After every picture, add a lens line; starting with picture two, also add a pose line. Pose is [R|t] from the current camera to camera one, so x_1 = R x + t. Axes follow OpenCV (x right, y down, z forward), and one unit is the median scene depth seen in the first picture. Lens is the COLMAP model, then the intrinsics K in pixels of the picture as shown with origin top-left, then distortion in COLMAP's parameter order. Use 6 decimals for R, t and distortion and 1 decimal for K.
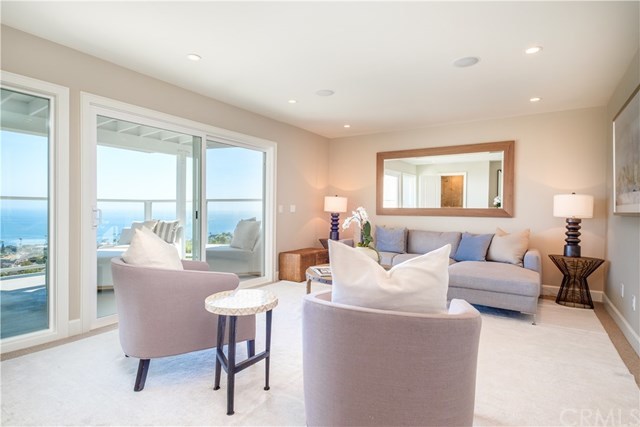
lens RADIAL K [[336.1, 0, 318.9], [0, 336.1, 213.5], [0, 0, 1]] dist [0.005299, 0.000172]
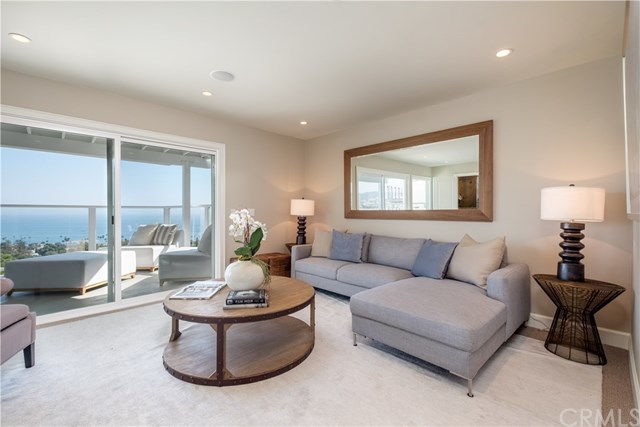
lens RADIAL K [[276.4, 0, 320.6], [0, 276.4, 213.3], [0, 0, 1]] dist [0.007811, -0.005062]
pose [[0.975812, -0.010077, -0.218379, 0.292778], [0.007726, 0.999903, -0.011614, -0.000950], [0.218474, 0.009646, 0.975795, 0.266152]]
